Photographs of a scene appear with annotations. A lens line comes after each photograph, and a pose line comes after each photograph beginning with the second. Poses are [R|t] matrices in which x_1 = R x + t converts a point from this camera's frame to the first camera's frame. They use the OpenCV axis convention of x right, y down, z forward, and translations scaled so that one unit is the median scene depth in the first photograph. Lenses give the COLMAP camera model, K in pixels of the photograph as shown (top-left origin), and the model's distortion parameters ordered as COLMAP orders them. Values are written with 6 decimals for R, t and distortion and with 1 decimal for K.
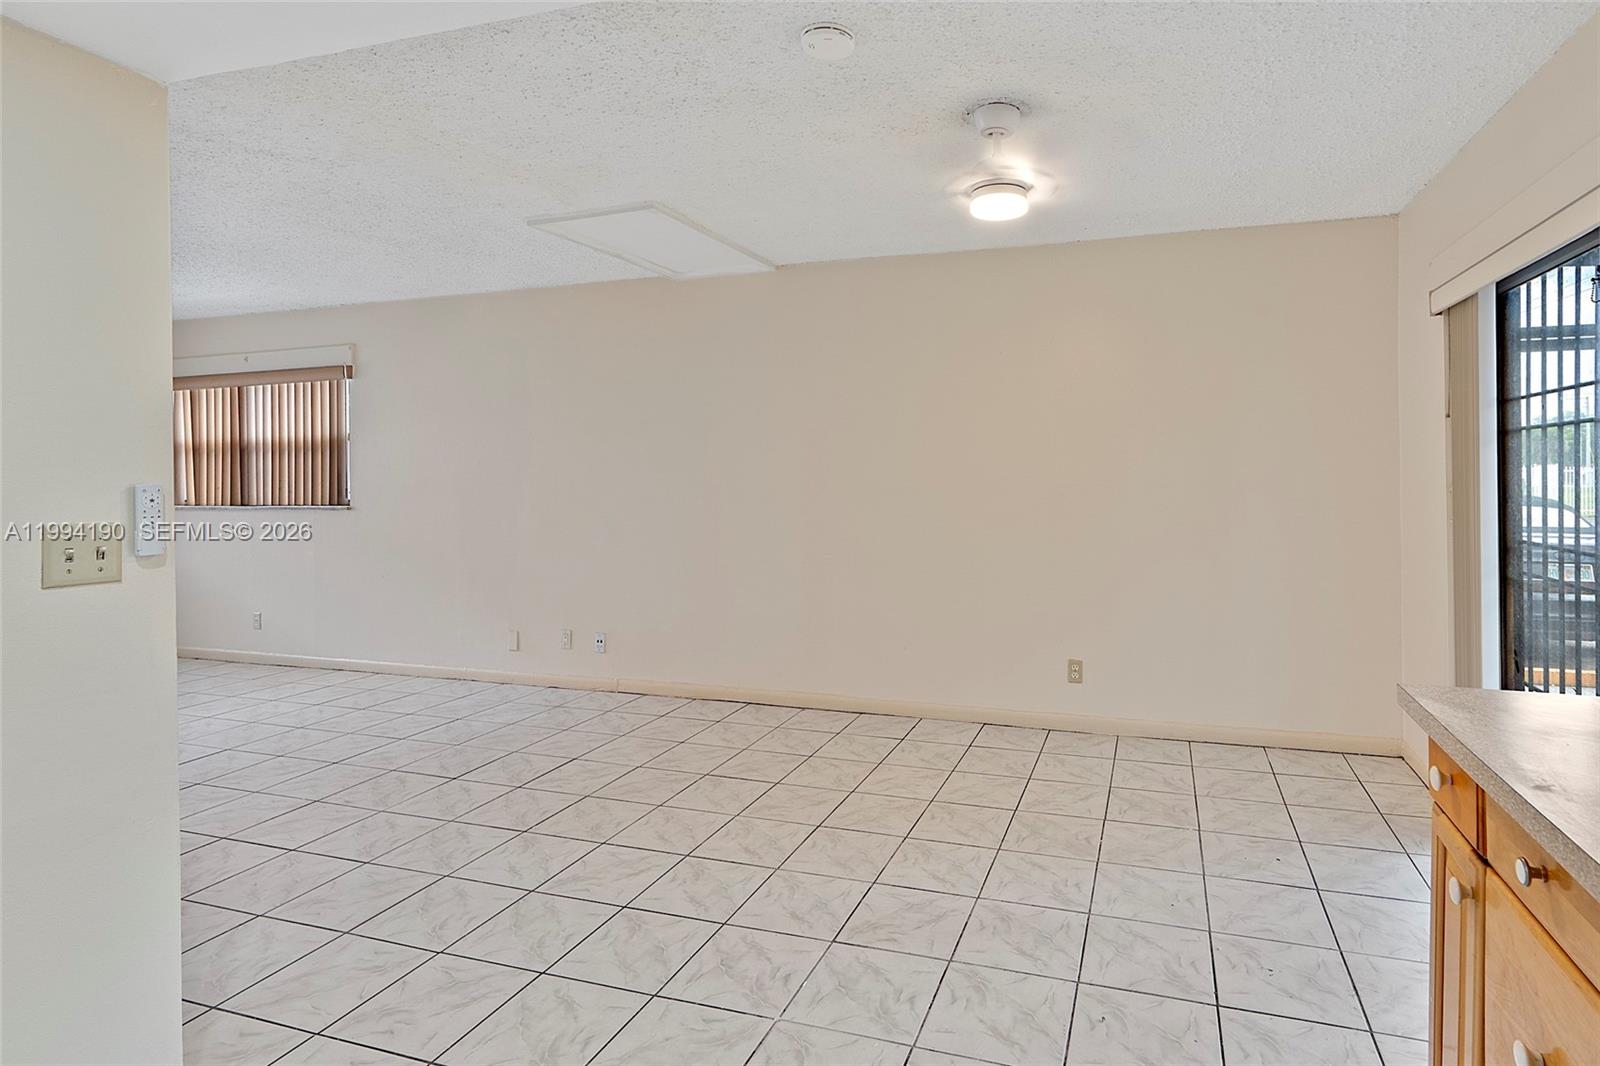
lens RADIAL K [[773.7, 0, 801.9], [0, 773.7, 519.8], [0, 0, 1]] dist [-0.005458, 0.002724]
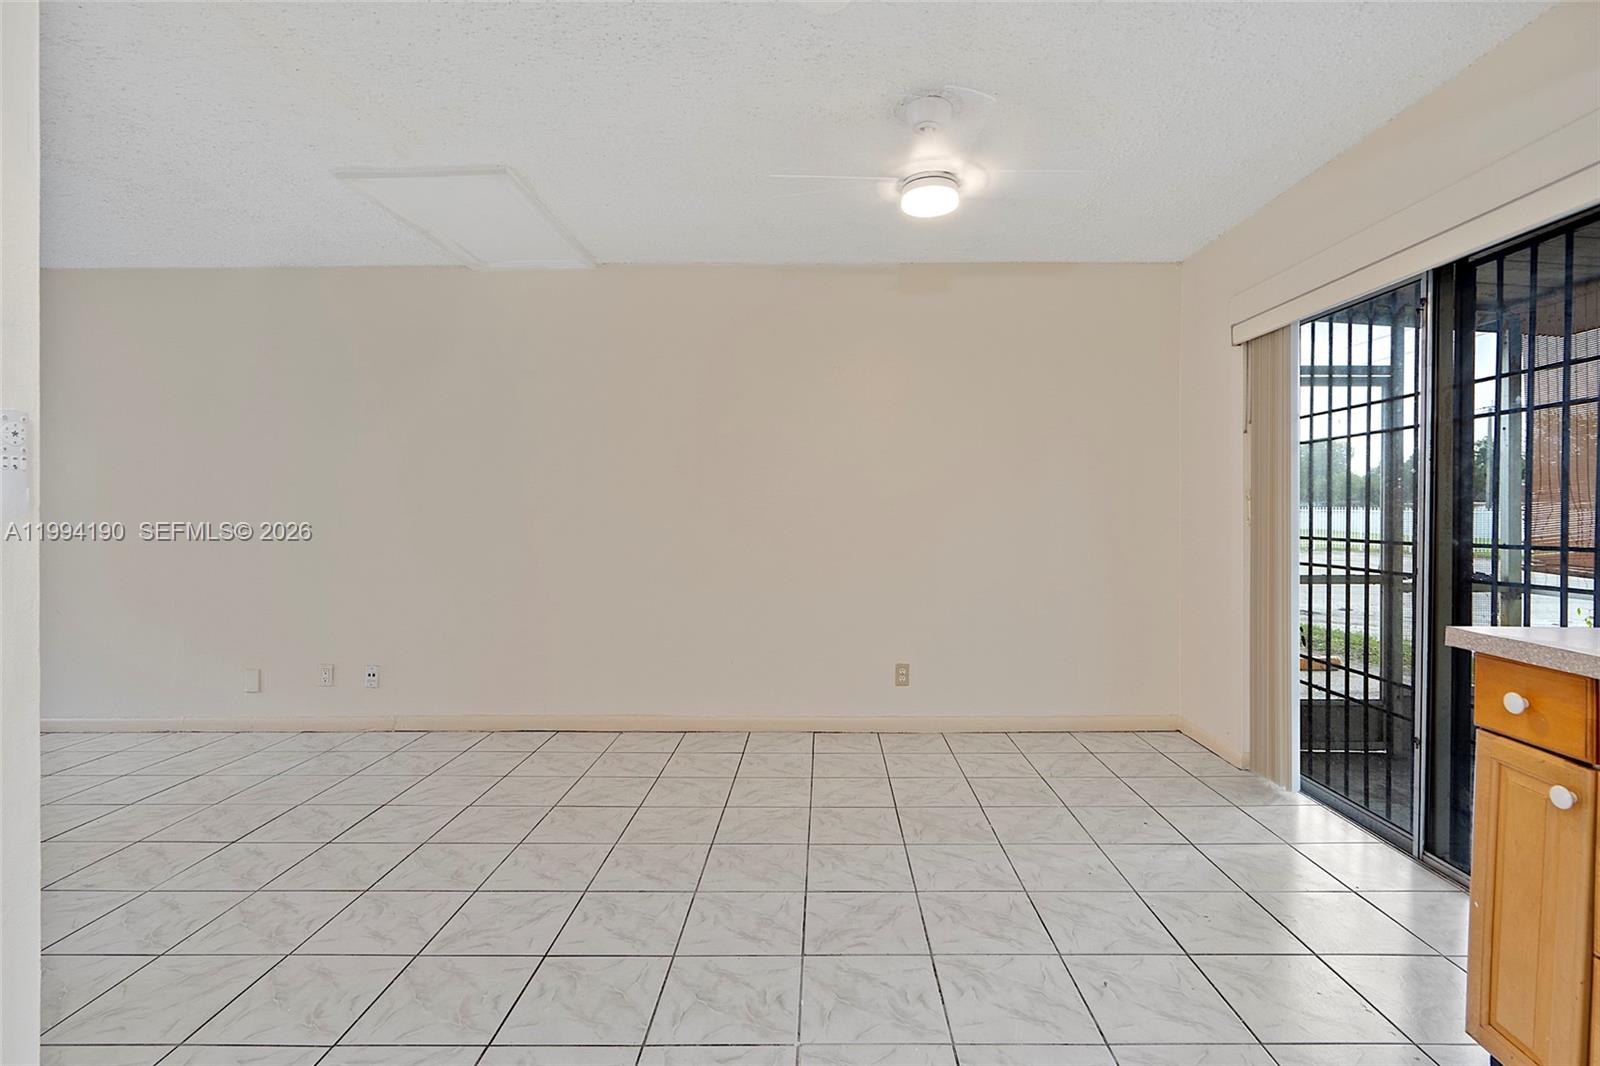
lens RADIAL K [[773.7, 0, 805.0], [0, 773.7, 537.3], [0, 0, 1]] dist [-0.005458, 0.002724]
pose [[0.959486, -0.004363, 0.281721, -0.102879], [0.005774, 0.999975, -0.004176, 0.020003], [-0.281696, 0.005634, 0.959487, 0.045439]]
